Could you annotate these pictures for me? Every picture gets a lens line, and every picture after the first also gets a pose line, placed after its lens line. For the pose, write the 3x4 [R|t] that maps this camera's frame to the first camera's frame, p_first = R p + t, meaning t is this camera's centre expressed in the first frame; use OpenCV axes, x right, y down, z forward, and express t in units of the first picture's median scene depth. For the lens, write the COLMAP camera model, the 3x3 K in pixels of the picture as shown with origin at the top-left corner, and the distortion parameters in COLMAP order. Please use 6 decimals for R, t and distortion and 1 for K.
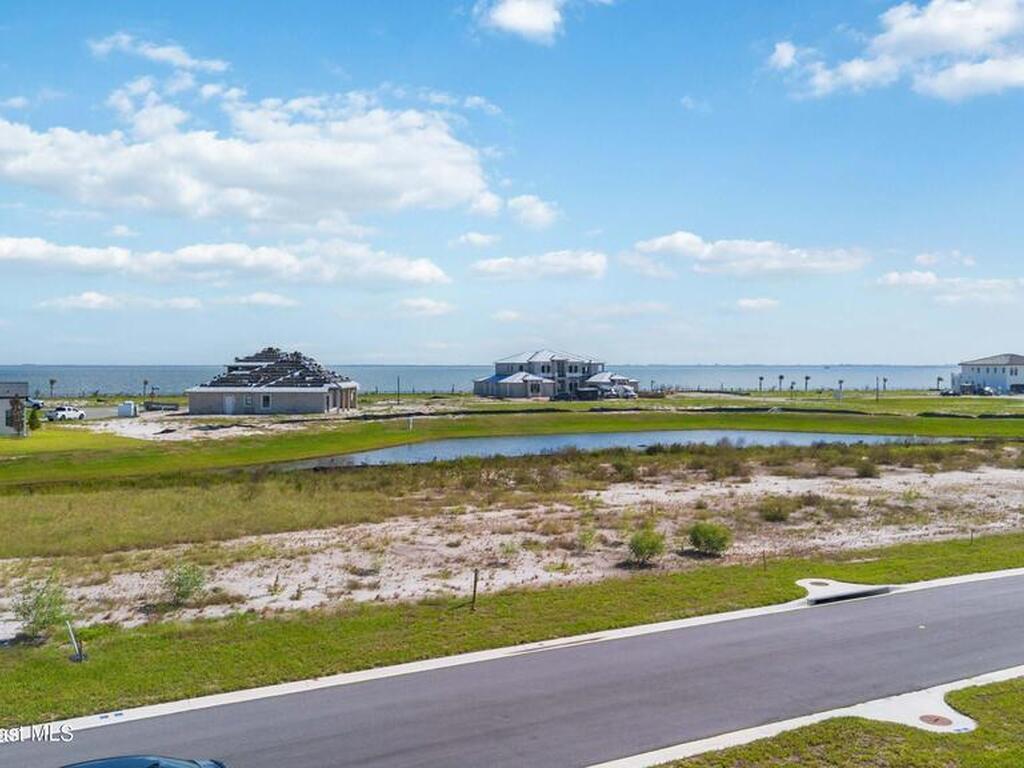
lens RADIAL K [[967.5, 0, 512.0], [0, 967.5, 384.0], [0, 0, 1]] dist [0.120182, -0.209454]
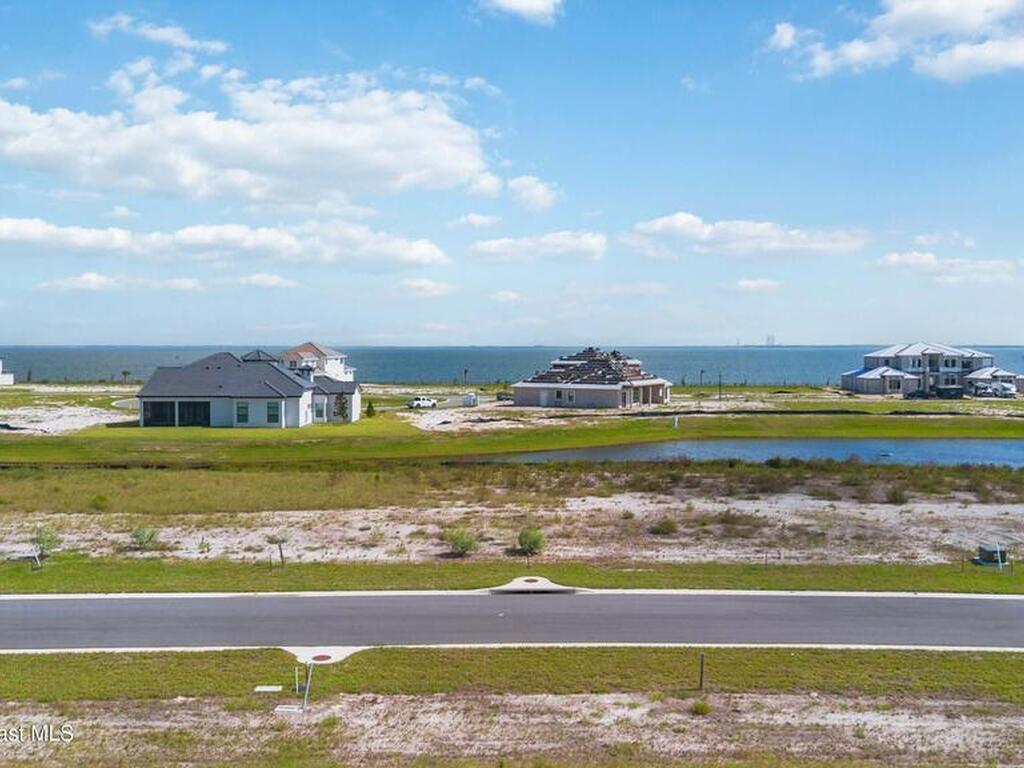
lens RADIAL K [[970.4, 0, 512.0], [0, 970.4, 384.0], [0, 0, 1]] dist [0.120321, -0.218195]
pose [[0.881781, 0.018338, -0.471303, 0.301216], [-0.008679, 0.999706, 0.022660, -0.029532], [0.471580, -0.015890, 0.881680, -0.052215]]
